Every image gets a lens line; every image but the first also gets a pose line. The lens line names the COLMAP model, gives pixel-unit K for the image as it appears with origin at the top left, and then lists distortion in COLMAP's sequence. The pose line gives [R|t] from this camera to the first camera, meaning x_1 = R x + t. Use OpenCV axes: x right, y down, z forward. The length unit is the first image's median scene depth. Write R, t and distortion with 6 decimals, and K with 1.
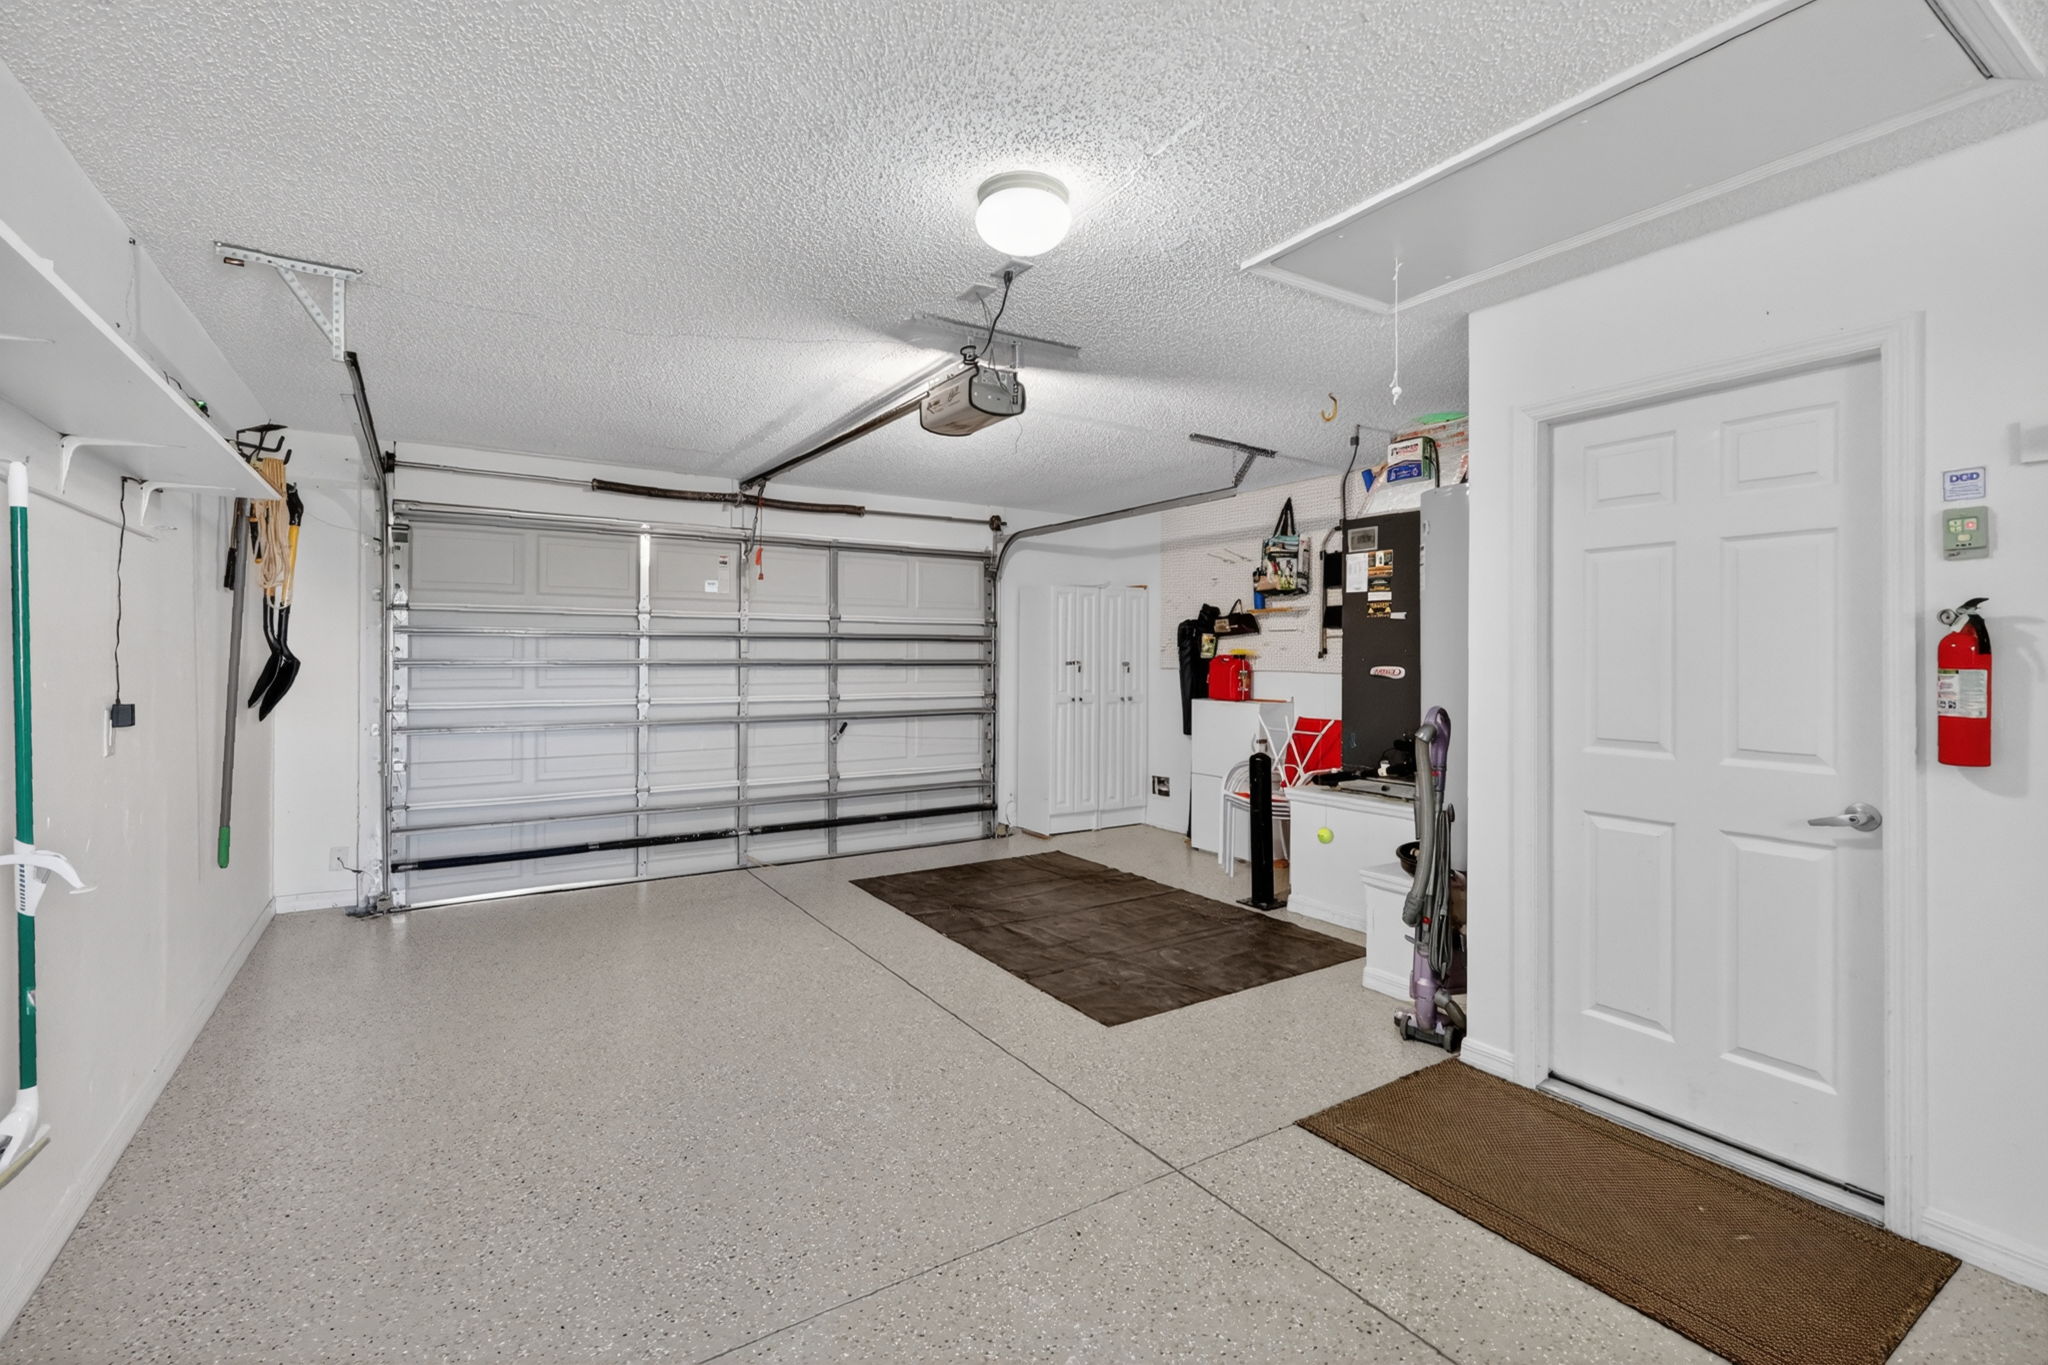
lens RADIAL K [[893.3, 0, 1022.3], [0, 893.3, 664.1], [0, 0, 1]] dist [0.008255, -0.000131]
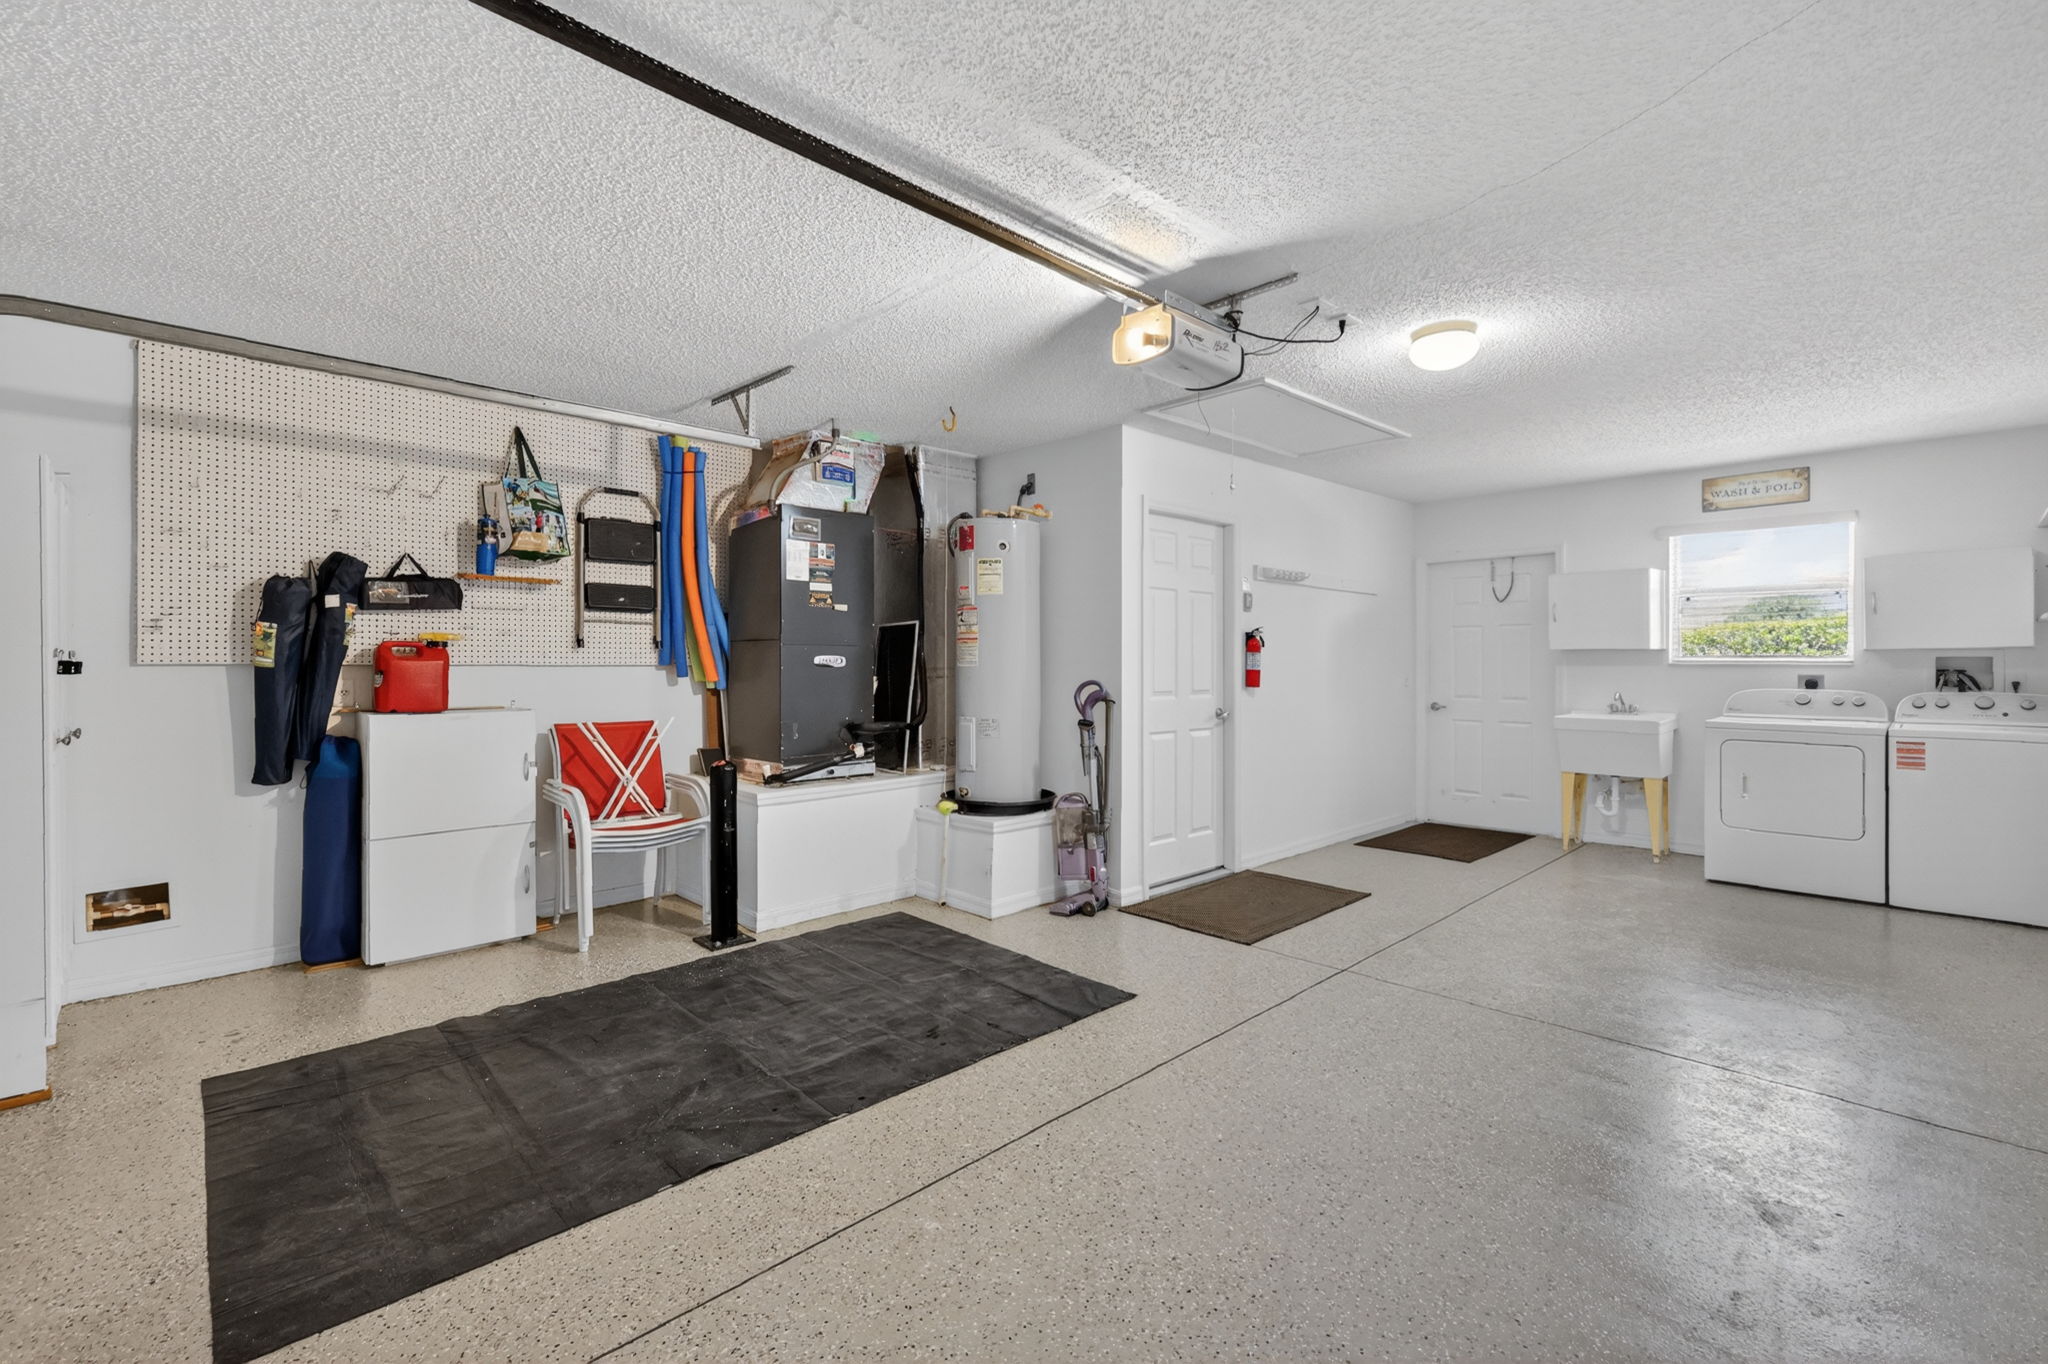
lens RADIAL K [[893.3, 0, 1025.8], [0, 893.3, 669.8], [0, 0, 1]] dist [0.008255, -0.000131]
pose [[-0.190333, -0.011854, 0.981648, -0.657741], [0.007848, 0.999877, 0.013596, 0.007349], [-0.981688, 0.010292, -0.190217, 0.967160]]
